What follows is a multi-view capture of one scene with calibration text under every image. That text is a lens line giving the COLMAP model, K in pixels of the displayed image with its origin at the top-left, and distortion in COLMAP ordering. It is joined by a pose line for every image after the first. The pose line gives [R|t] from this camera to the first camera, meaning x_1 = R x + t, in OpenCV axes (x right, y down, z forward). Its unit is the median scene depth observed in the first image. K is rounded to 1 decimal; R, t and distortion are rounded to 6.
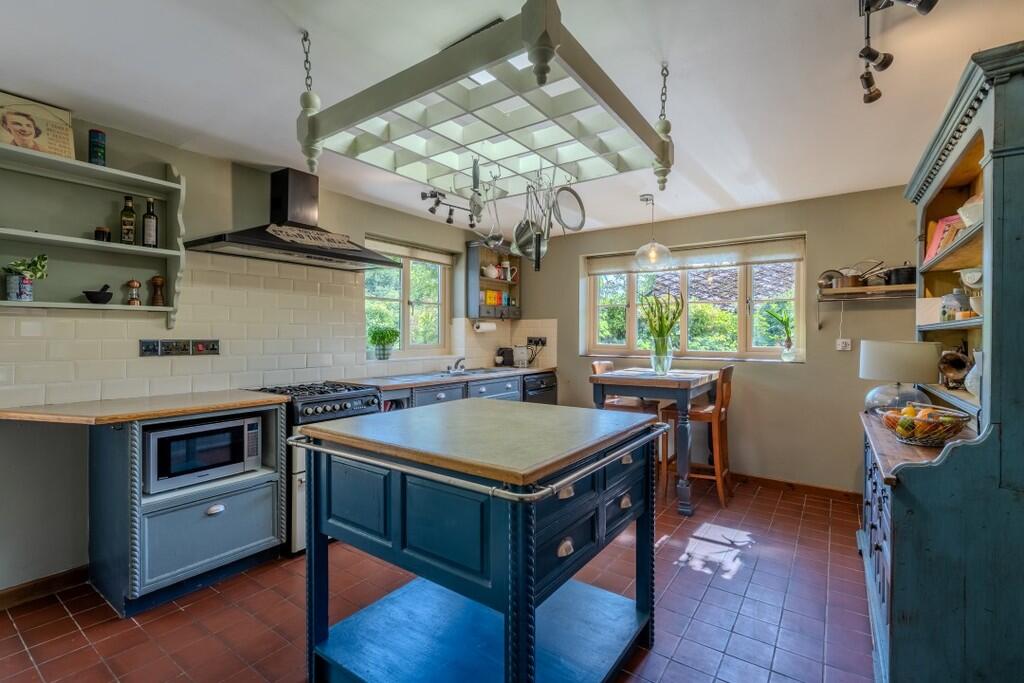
lens RADIAL K [[471.2, 0, 501.1], [0, 471.2, 335.4], [0, 0, 1]] dist [-0.015882, -0.000413]
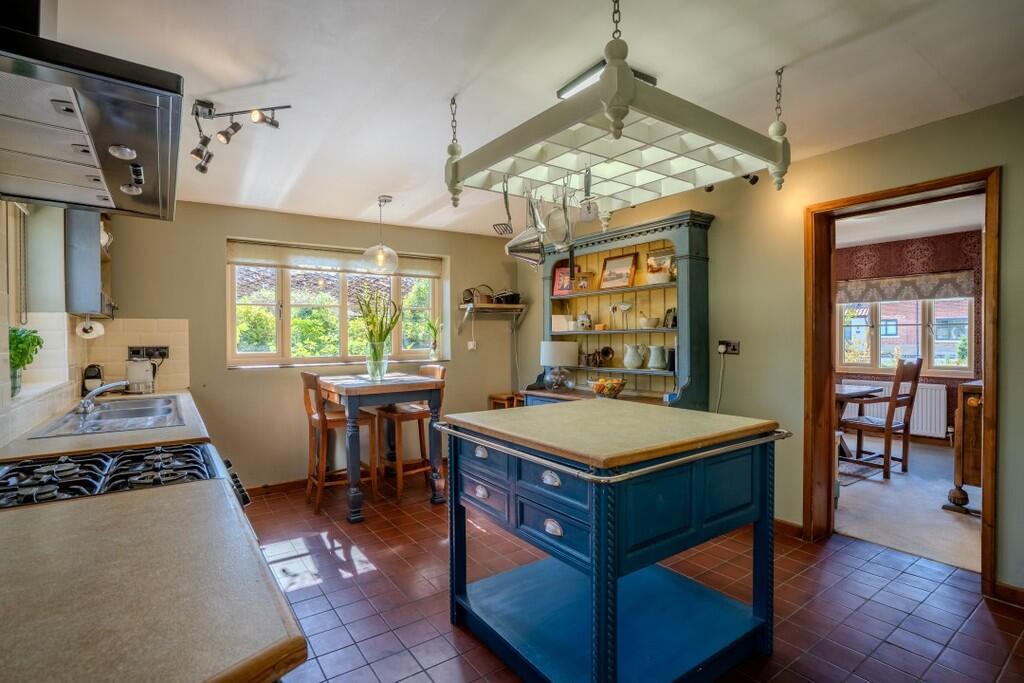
lens RADIAL K [[506.0, 0, 502.6], [0, 506.0, 344.8], [0, 0, 1]] dist [0.000762, 0.001590]
pose [[0.306695, -0.019775, 0.951602, -0.477241], [0.012861, 0.999779, 0.016631, -0.003207], [-0.951721, 0.007138, 0.306882, 0.341957]]
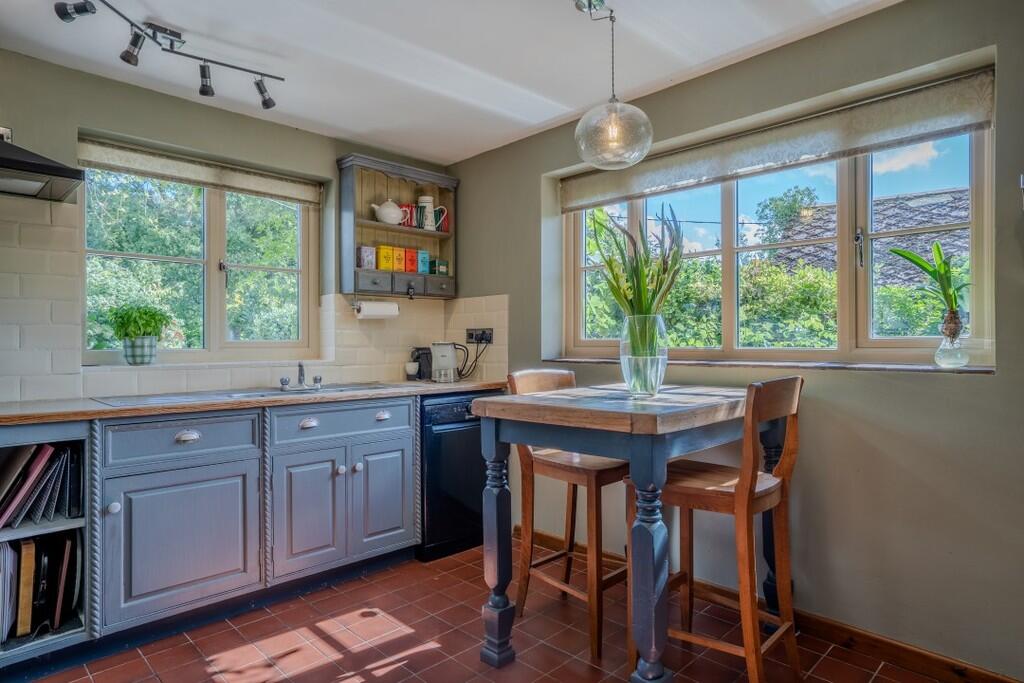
lens RADIAL K [[587.9, 0, 519.6], [0, 587.9, 341.7], [0, 0, 1]] dist [-0.018578, 0.006675]
pose [[0.987263, -0.006630, -0.158960, 0.253145], [0.005897, 0.999970, -0.005082, 0.025400], [0.158989, 0.004080, 0.987272, 0.339694]]
